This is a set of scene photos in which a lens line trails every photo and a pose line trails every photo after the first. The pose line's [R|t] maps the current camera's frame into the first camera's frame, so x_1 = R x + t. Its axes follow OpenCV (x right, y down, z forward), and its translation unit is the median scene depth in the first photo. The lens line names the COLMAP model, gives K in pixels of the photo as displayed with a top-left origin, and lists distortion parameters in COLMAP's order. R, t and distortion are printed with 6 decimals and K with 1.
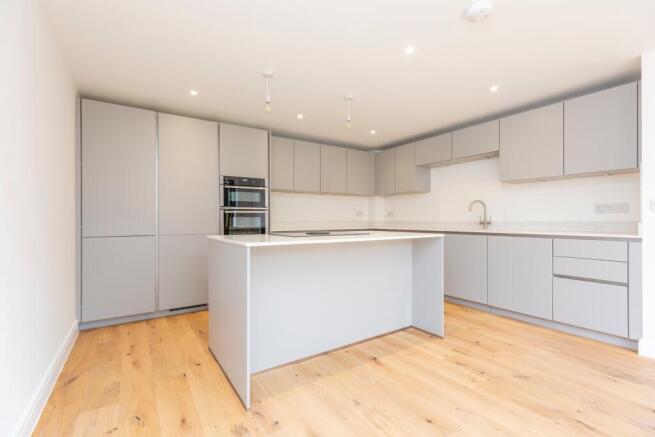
lens RADIAL K [[295.4, 0, 325.0], [0, 295.4, 220.3], [0, 0, 1]] dist [0.000920, -0.000635]
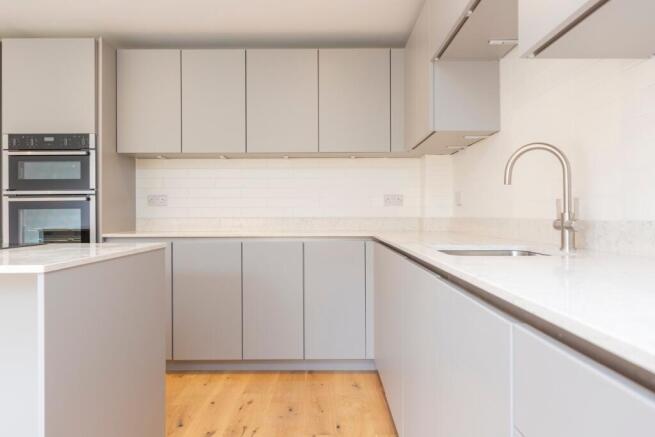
lens RADIAL K [[502.1, 0, 328.0], [0, 502.1, 212.3], [0, 0, 1]] dist [-0.001262, -0.000188]
pose [[0.838563, -0.003170, -0.544795, 0.626085], [-0.000946, 0.999973, -0.007275, 0.001070], [0.544804, 0.006616, 0.838537, 0.512450]]
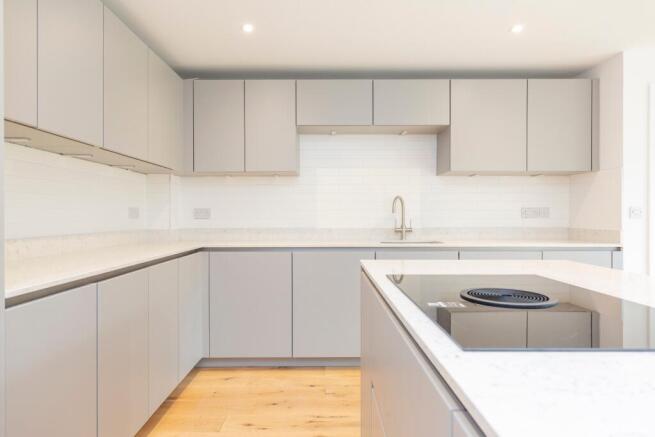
lens RADIAL K [[397.2, 0, 324.7], [0, 397.2, 216.1], [0, 0, 1]] dist [0.015214, -0.003205]
pose [[0.551506, 0.005651, 0.834152, -0.310746], [0.002074, 0.999965, -0.008146, -0.016877], [-0.834169, 0.006223, 0.551474, 0.668361]]
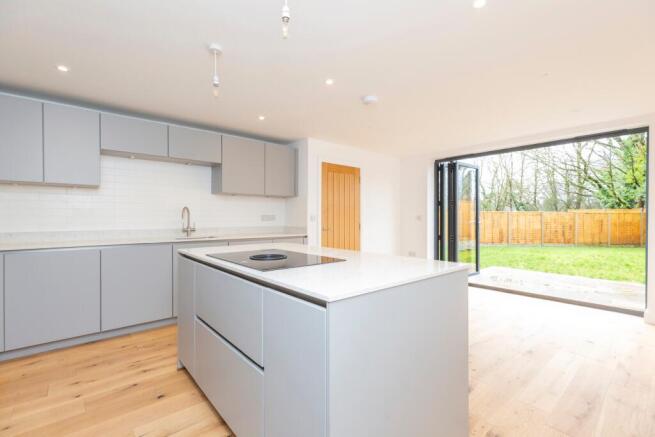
lens RADIAL K [[295.4, 0, 328.1], [0, 295.4, 218.4], [0, 0, 1]] dist [0.000920, -0.000635]
pose [[-0.124154, 0.000693, 0.992263, -0.499667], [0.004147, 0.999991, -0.000179, -0.027990], [-0.992254, 0.004092, -0.124155, 0.678434]]
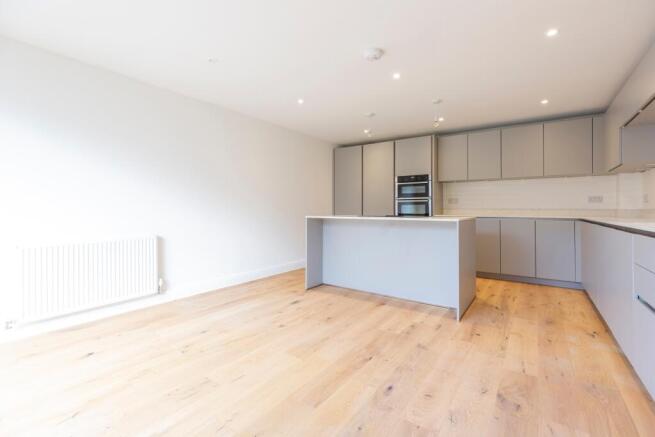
lens RADIAL K [[295.4, 0, 324.2], [0, 295.4, 206.7], [0, 0, 1]] dist [0.000920, -0.000635]
pose [[0.363778, -0.004032, -0.931477, 0.823495], [-0.007144, 0.999949, -0.007118, 0.009909], [0.931458, 0.009244, 0.363731, 0.133564]]
